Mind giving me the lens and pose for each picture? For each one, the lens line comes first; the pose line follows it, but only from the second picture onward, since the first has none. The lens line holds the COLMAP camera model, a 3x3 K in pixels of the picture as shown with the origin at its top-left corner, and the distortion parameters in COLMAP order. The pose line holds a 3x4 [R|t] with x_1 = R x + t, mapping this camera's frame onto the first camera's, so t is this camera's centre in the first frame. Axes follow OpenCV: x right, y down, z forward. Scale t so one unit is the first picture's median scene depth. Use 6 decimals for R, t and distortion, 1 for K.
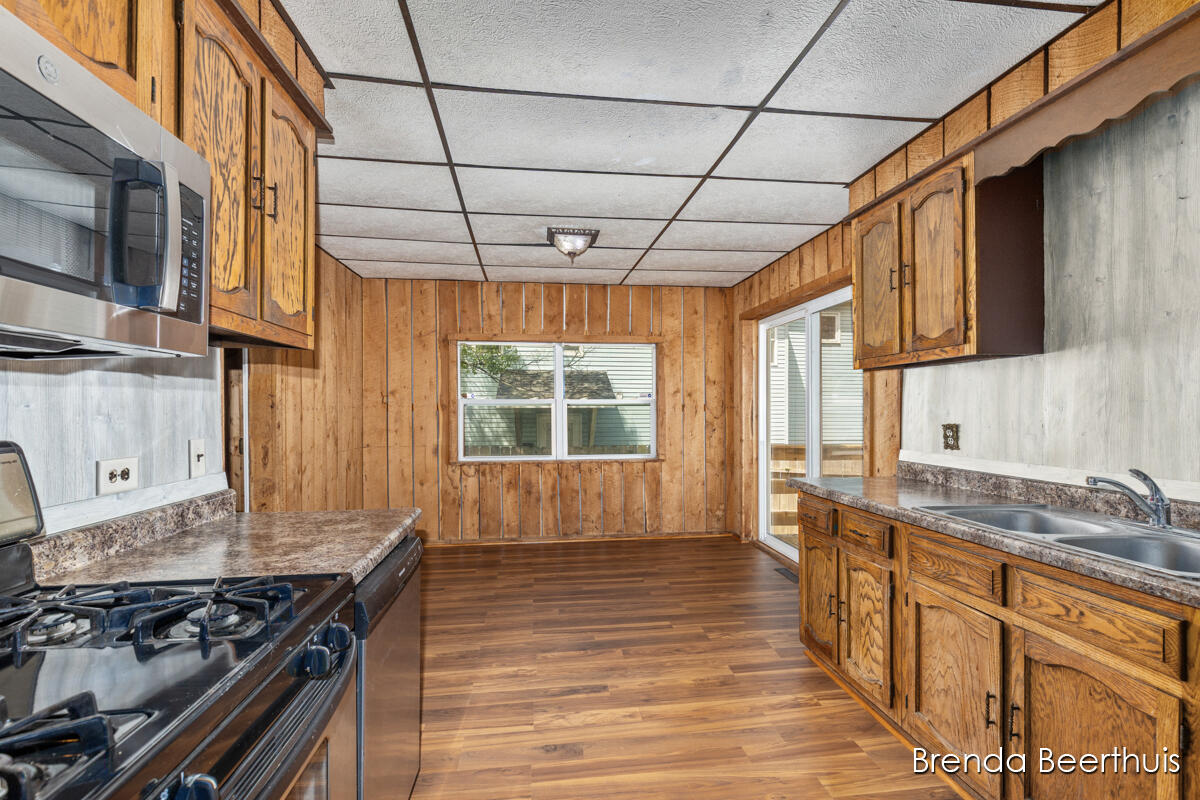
lens RADIAL K [[540.4, 0, 606.3], [0, 540.4, 416.6], [0, 0, 1]] dist [0.011046, -0.002653]
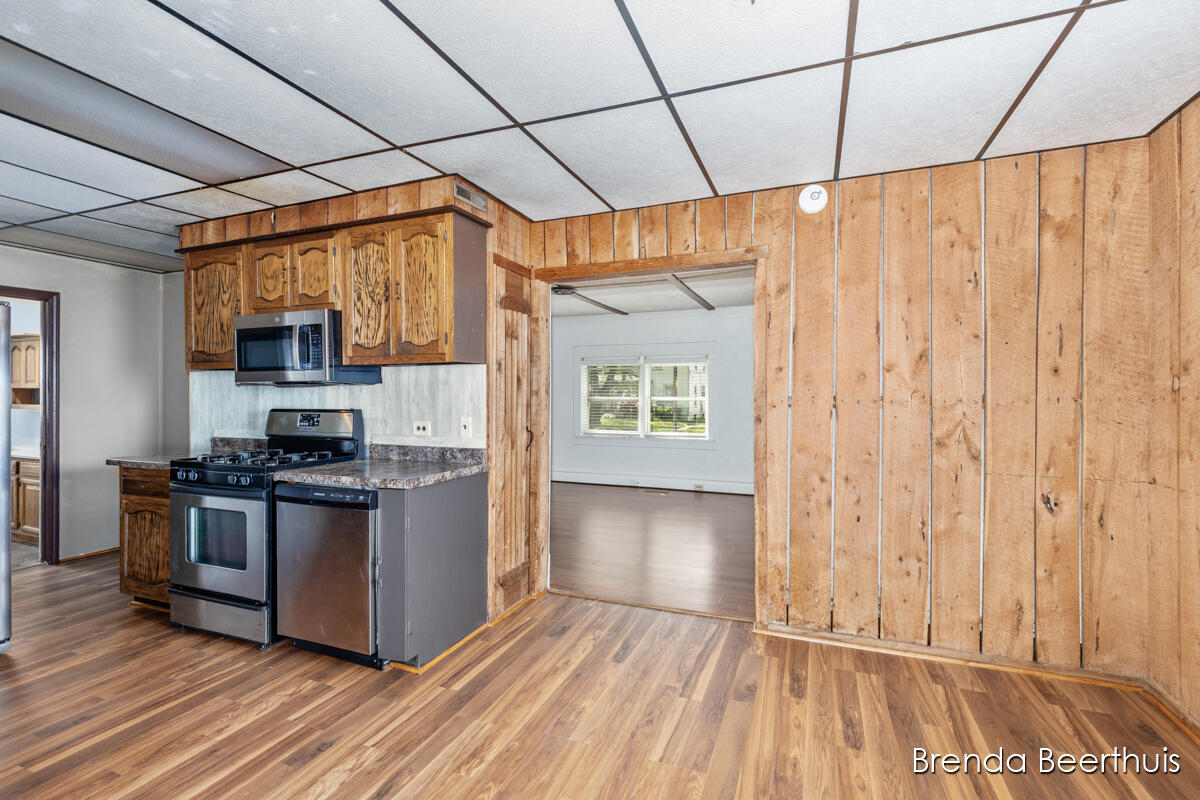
lens RADIAL K [[540.4, 0, 601.8], [0, 540.4, 395.6], [0, 0, 1]] dist [0.011046, -0.002653]
pose [[-0.493118, 0.002143, -0.869960, 0.292556], [-0.013707, 0.999854, 0.010232, -0.026712], [0.869854, 0.016970, -0.493017, 1.103295]]
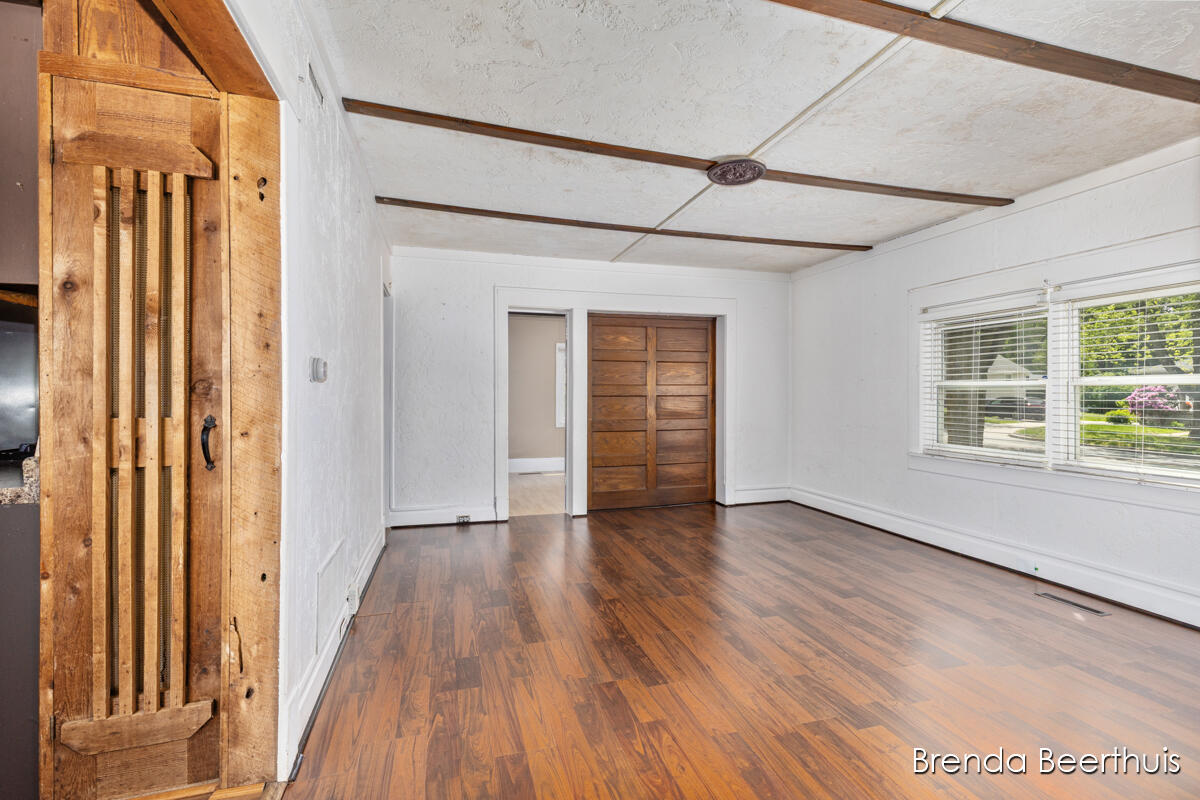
lens RADIAL K [[540.4, 0, 602.4], [0, 540.4, 393.9], [0, 0, 1]] dist [0.011046, -0.002653]
pose [[-0.988256, 0.000989, -0.152801, -0.737715], [-0.001368, 0.999882, 0.015321, 0.013203], [0.152798, 0.015350, -0.988138, 1.008783]]
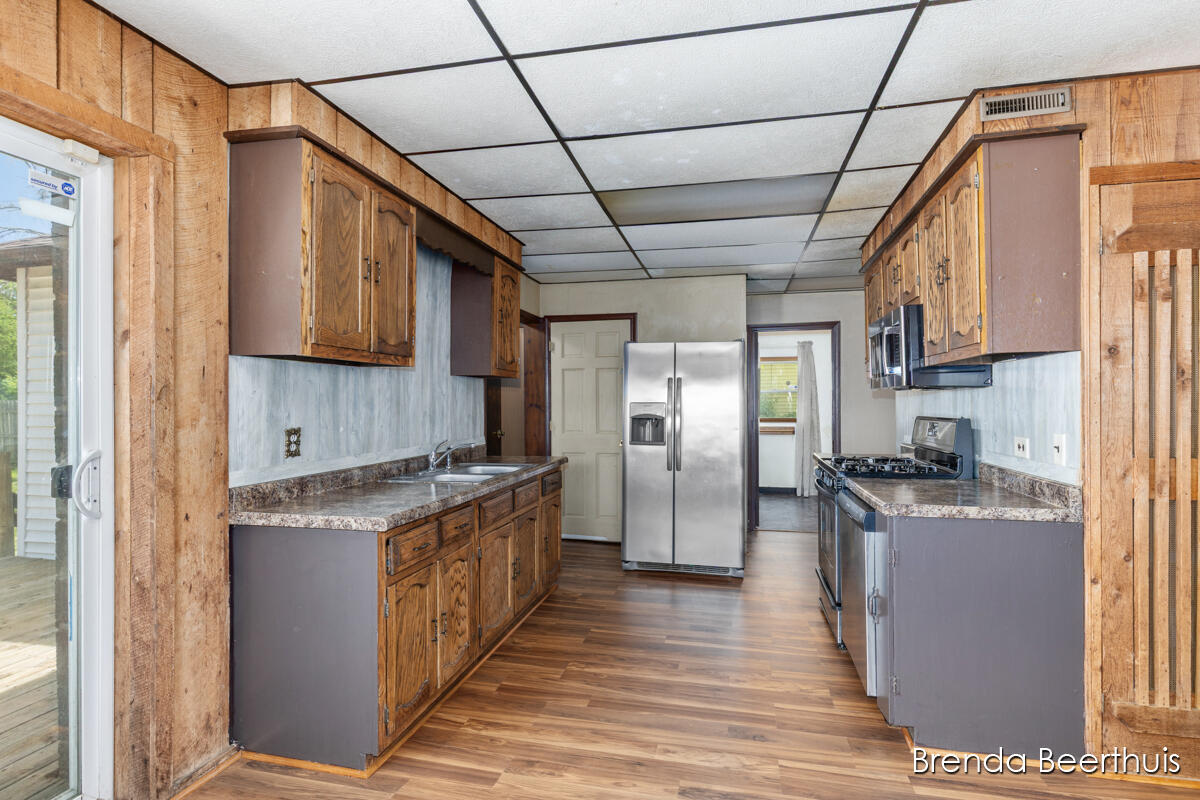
lens RADIAL K [[589.6, 0, 605.4], [0, 589.6, 401.0], [0, 0, 1]] dist [-0.001974, -0.000253]
pose [[-0.936175, 0.004960, 0.351500, -0.130084], [0.009710, 0.999884, 0.011752, -0.026889], [-0.351401, 0.014414, -0.936114, 1.233015]]
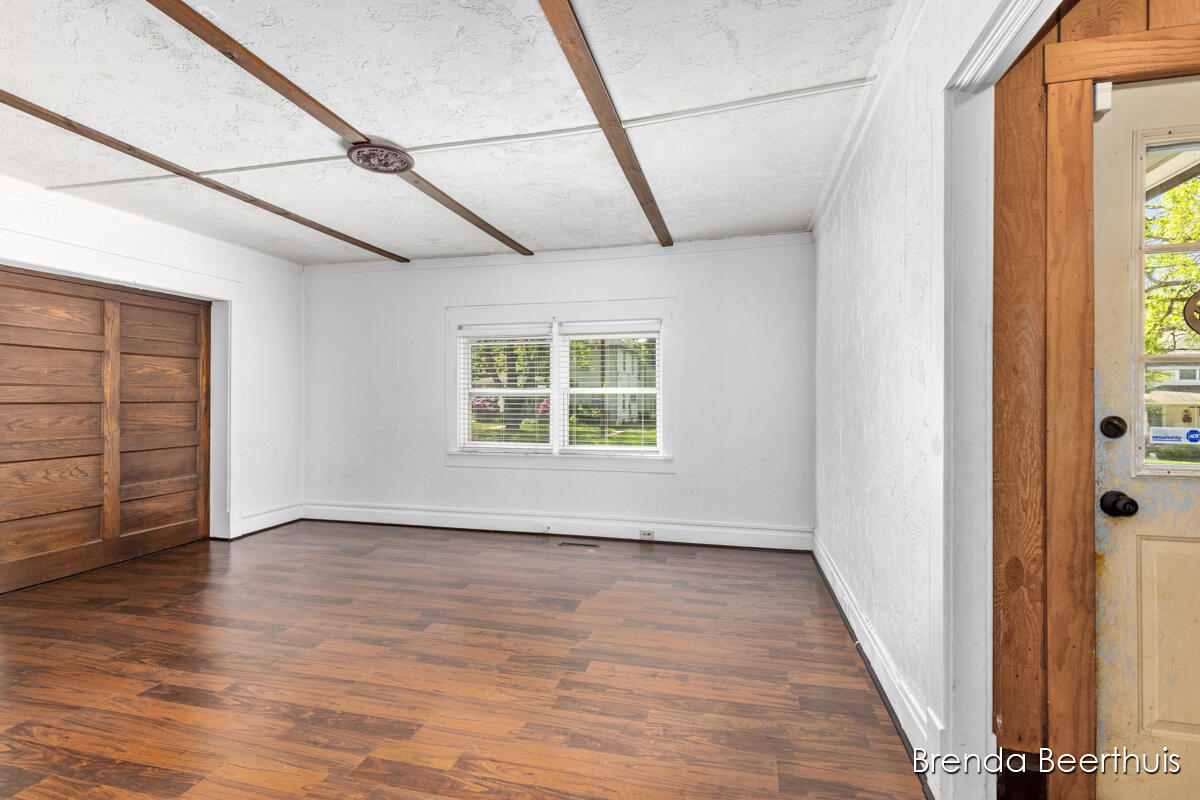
lens RADIAL K [[553.3, 0, 602.9], [0, 553.3, 396.4], [0, 0, 1]] dist [0.010503, -0.000495]
pose [[-0.370159, -0.003171, -0.928963, -0.447118], [-0.014079, 0.999898, 0.002197, 0.014522], [0.928862, 0.013893, -0.370166, 0.789906]]
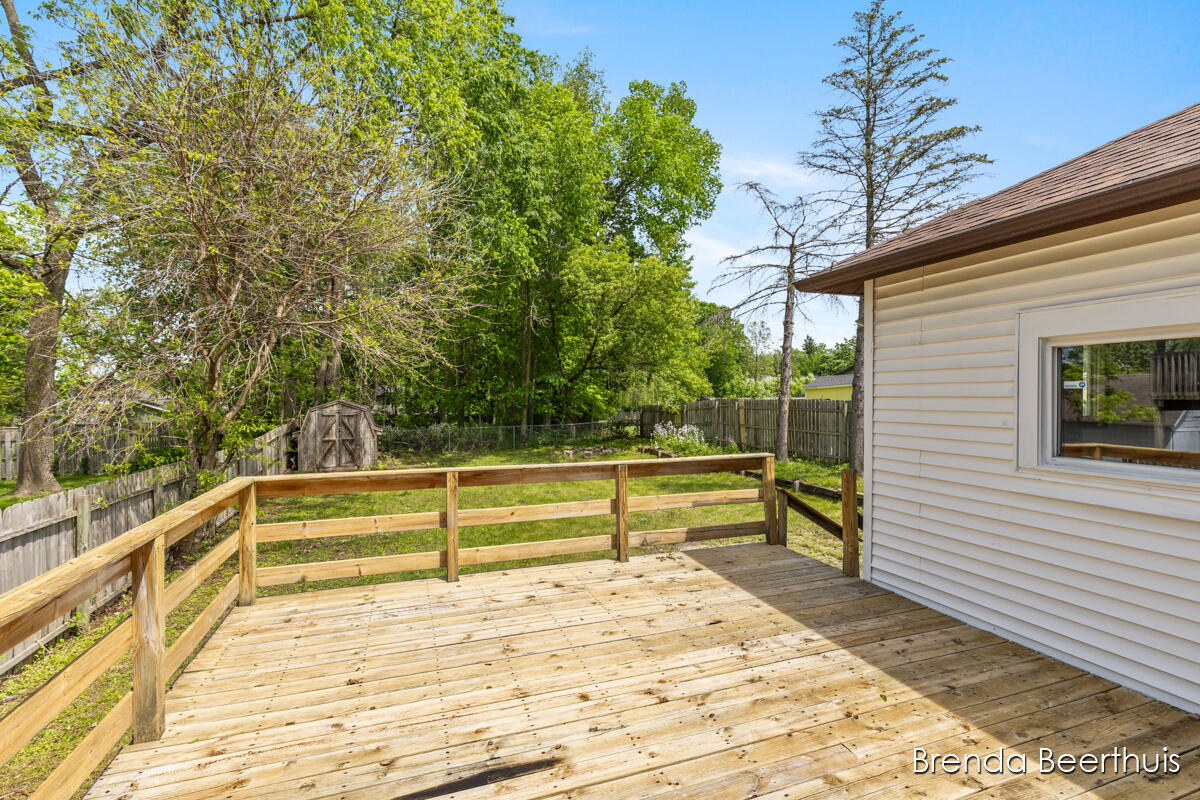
lens RADIAL K [[540.4, 0, 601.8], [0, 540.4, 401.5], [0, 0, 1]] dist [0.011046, -0.002653]
pose [[-0.226992, -0.012361, 0.973818, 0.634317], [0.014067, 0.999774, 0.015970, -0.094049], [-0.973795, 0.017324, -0.226766, 1.281130]]
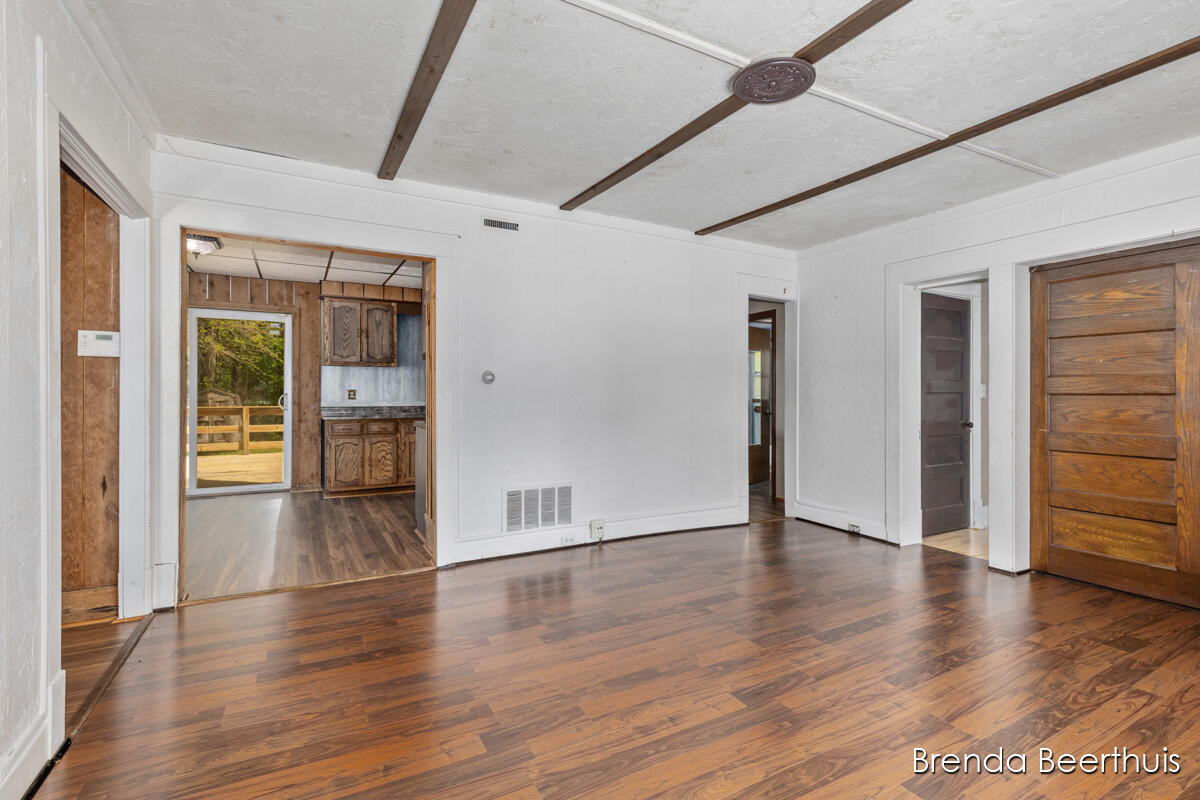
lens RADIAL K [[553.3, 0, 601.9], [0, 553.3, 389.2], [0, 0, 1]] dist [0.010503, -0.000495]
pose [[-0.359505, 0.008266, 0.933106, -1.603522], [0.013711, 0.999900, -0.003575, 0.026437], [-0.933042, 0.011509, -0.359583, 0.601763]]
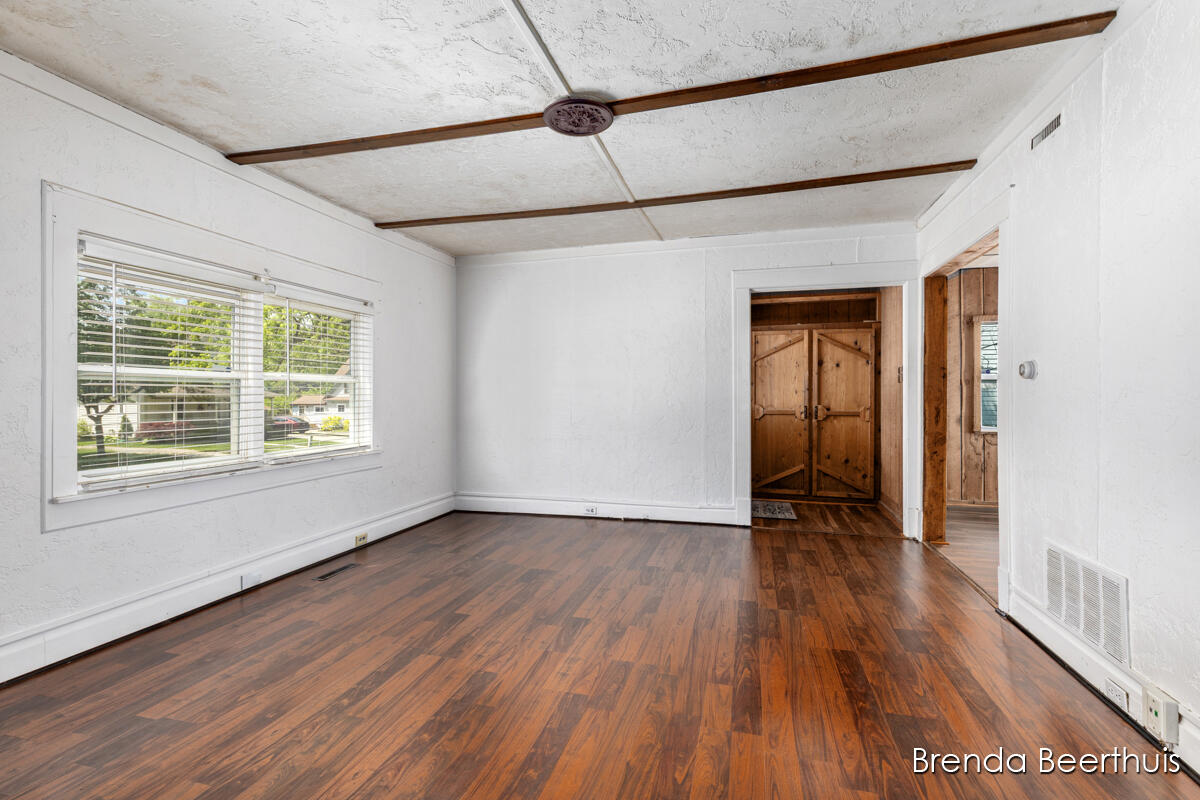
lens RADIAL K [[540.4, 0, 607.7], [0, 540.4, 394.0], [0, 0, 1]] dist [0.011046, -0.002653]
pose [[0.923539, 0.003476, -0.383489, -0.772216], [-0.010364, 0.999820, -0.015897, 0.045893], [0.383365, 0.018656, 0.923409, -0.450608]]
